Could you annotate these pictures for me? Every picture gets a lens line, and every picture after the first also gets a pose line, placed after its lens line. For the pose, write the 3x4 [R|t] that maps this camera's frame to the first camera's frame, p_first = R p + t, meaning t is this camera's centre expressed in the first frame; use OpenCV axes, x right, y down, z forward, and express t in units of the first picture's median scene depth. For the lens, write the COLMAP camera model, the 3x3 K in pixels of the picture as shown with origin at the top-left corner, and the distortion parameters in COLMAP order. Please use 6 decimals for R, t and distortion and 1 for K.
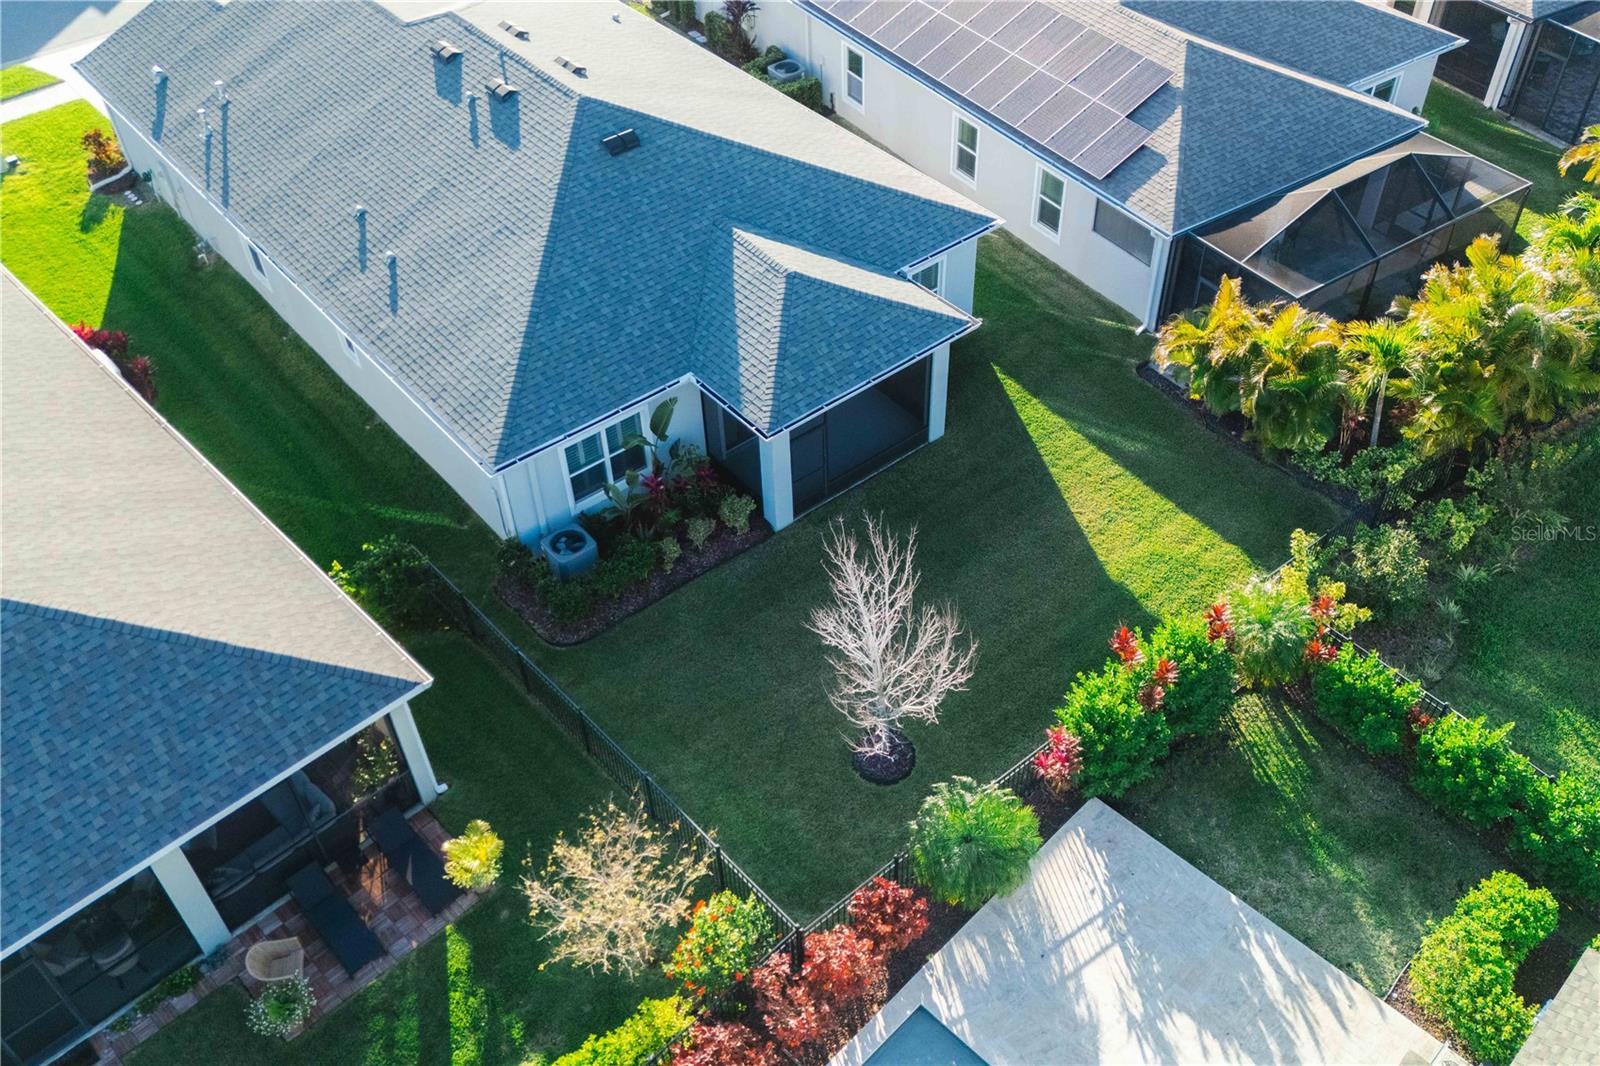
lens RADIAL K [[1359.1, 0, 809.3], [0, 1359.1, 535.1], [0, 0, 1]] dist [0.002736, 0.000283]
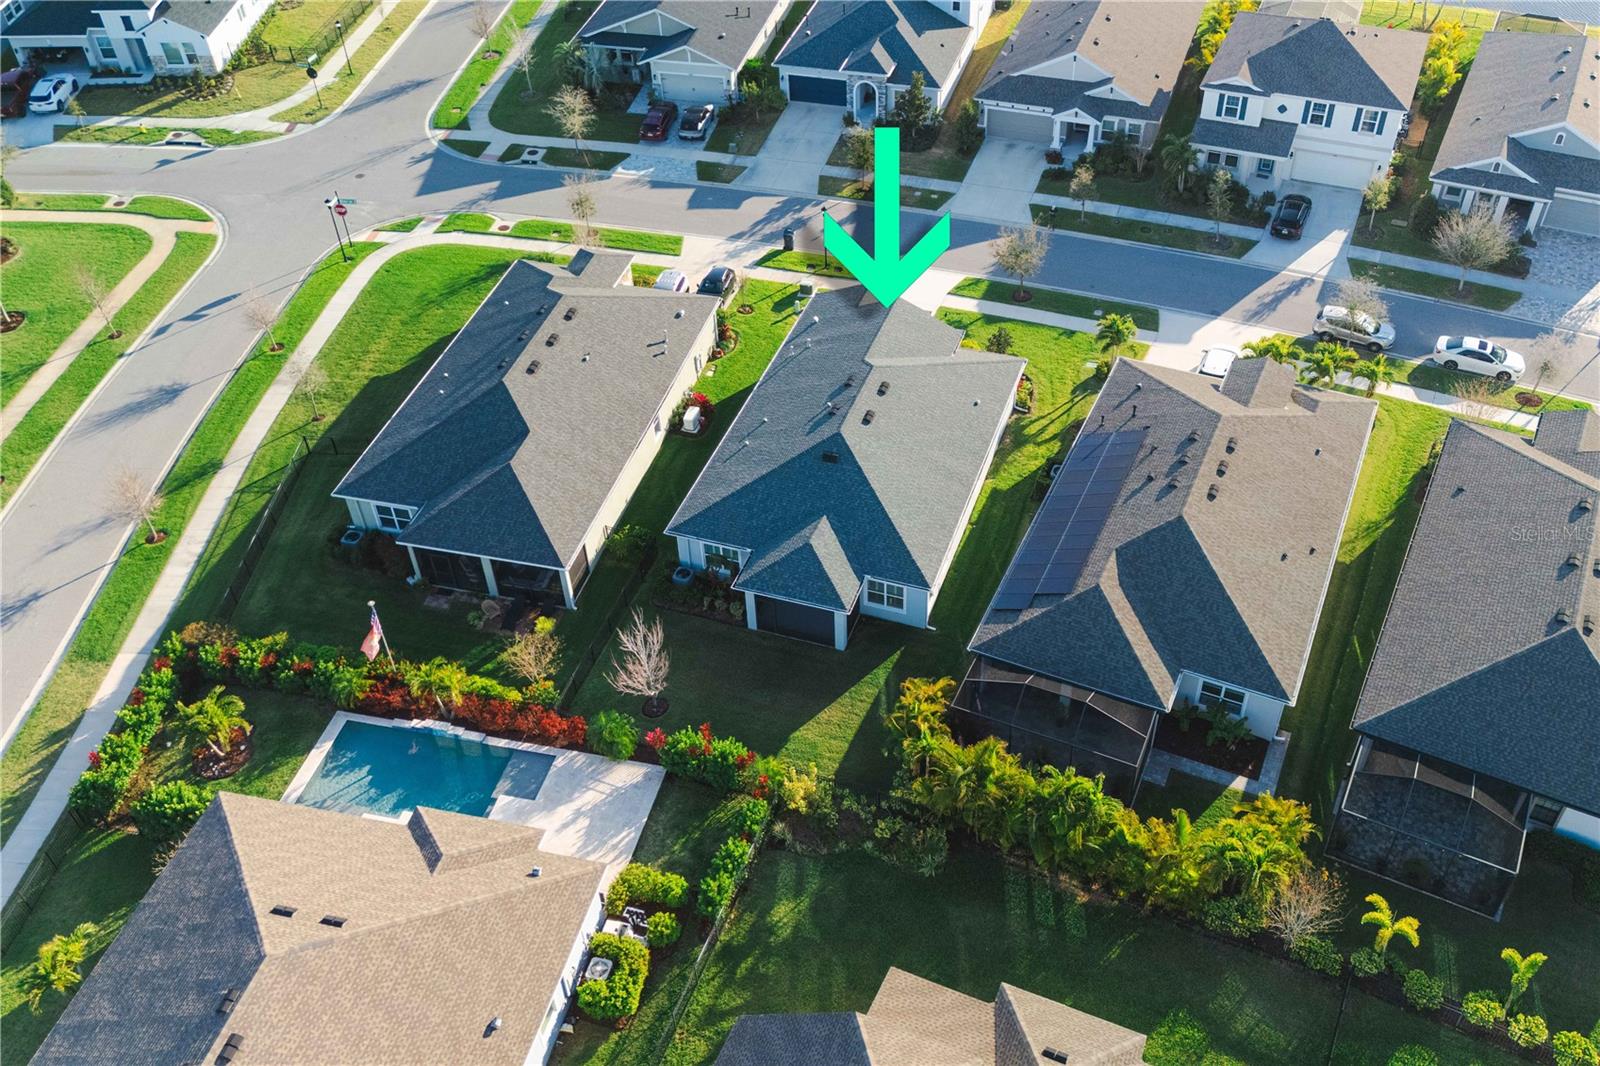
lens RADIAL K [[1359.1, 0, 809.3], [0, 1359.1, 535.1], [0, 0, 1]] dist [0.002736, 0.000283]
pose [[0.524762, 0.584129, -0.619208, 1.284111], [-0.586635, 0.775255, 0.234179, -0.685375], [0.616835, 0.240361, 0.749494, -0.633145]]
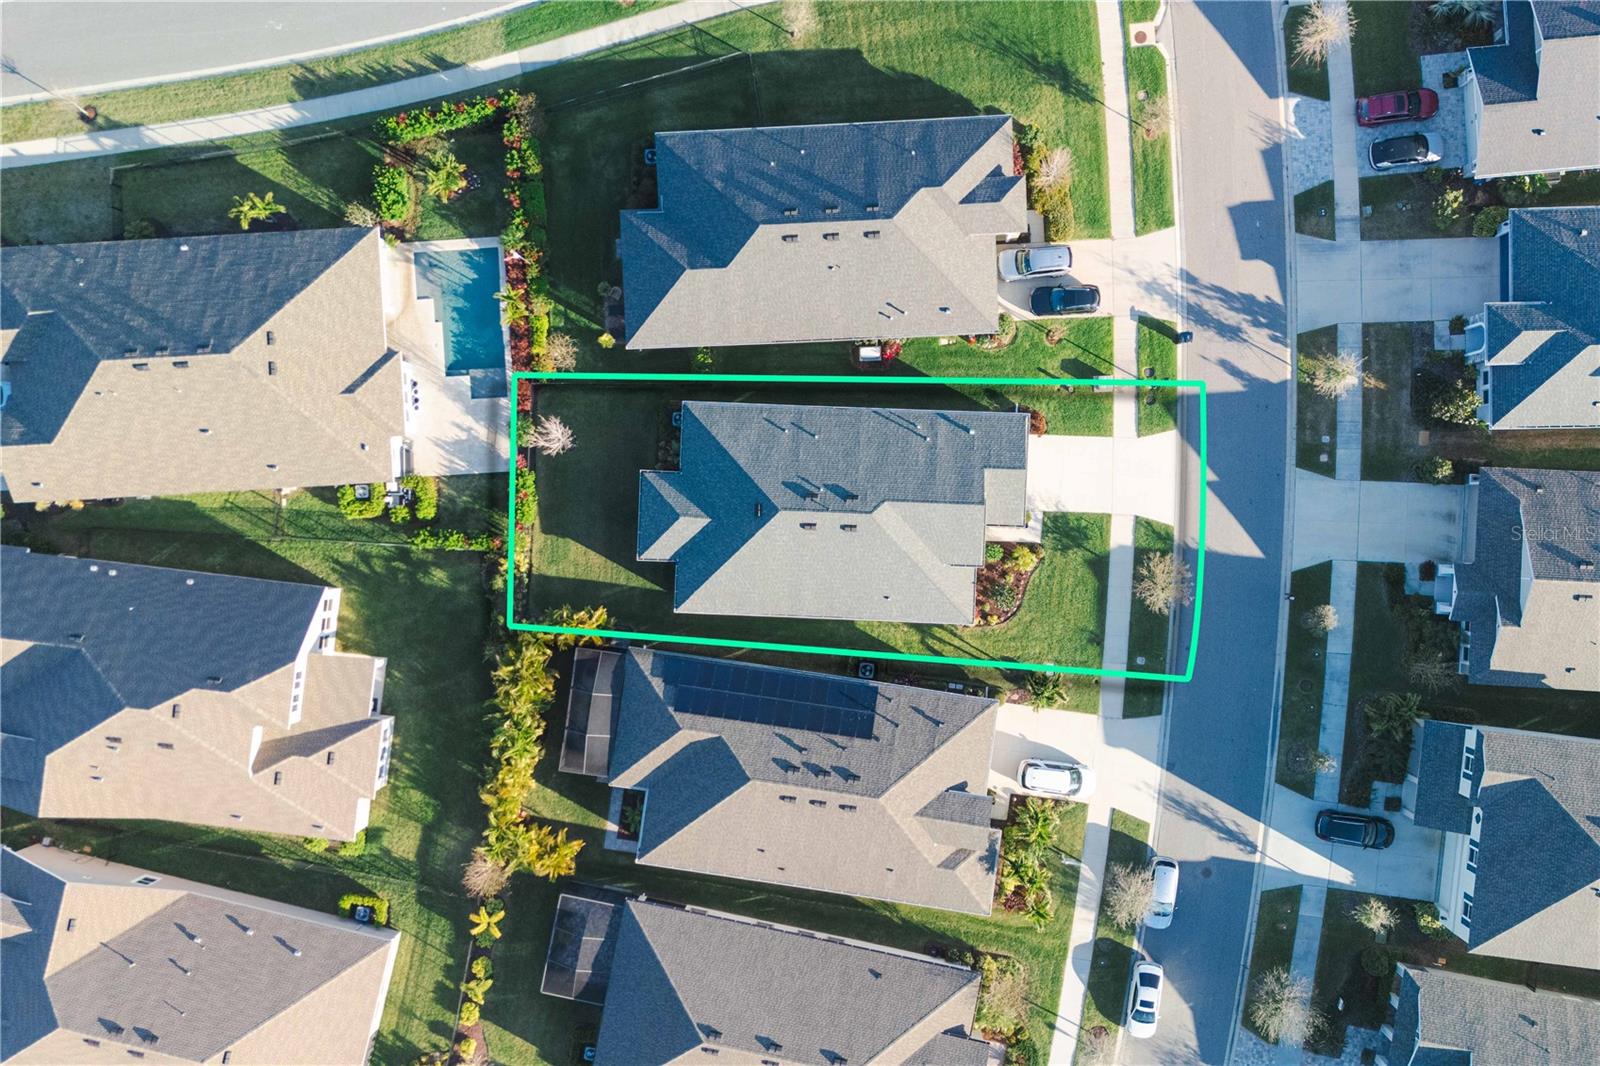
lens RADIAL K [[1299.0, 0, 801.3], [0, 1299.0, 467.3], [0, 0, 1]] dist [0.006249, 0.000693]
pose [[-0.655527, 0.754642, 0.028292, -0.334459], [-0.495095, -0.457754, 0.738473, -2.282889], [0.570233, 0.470081, 0.673690, -0.799960]]
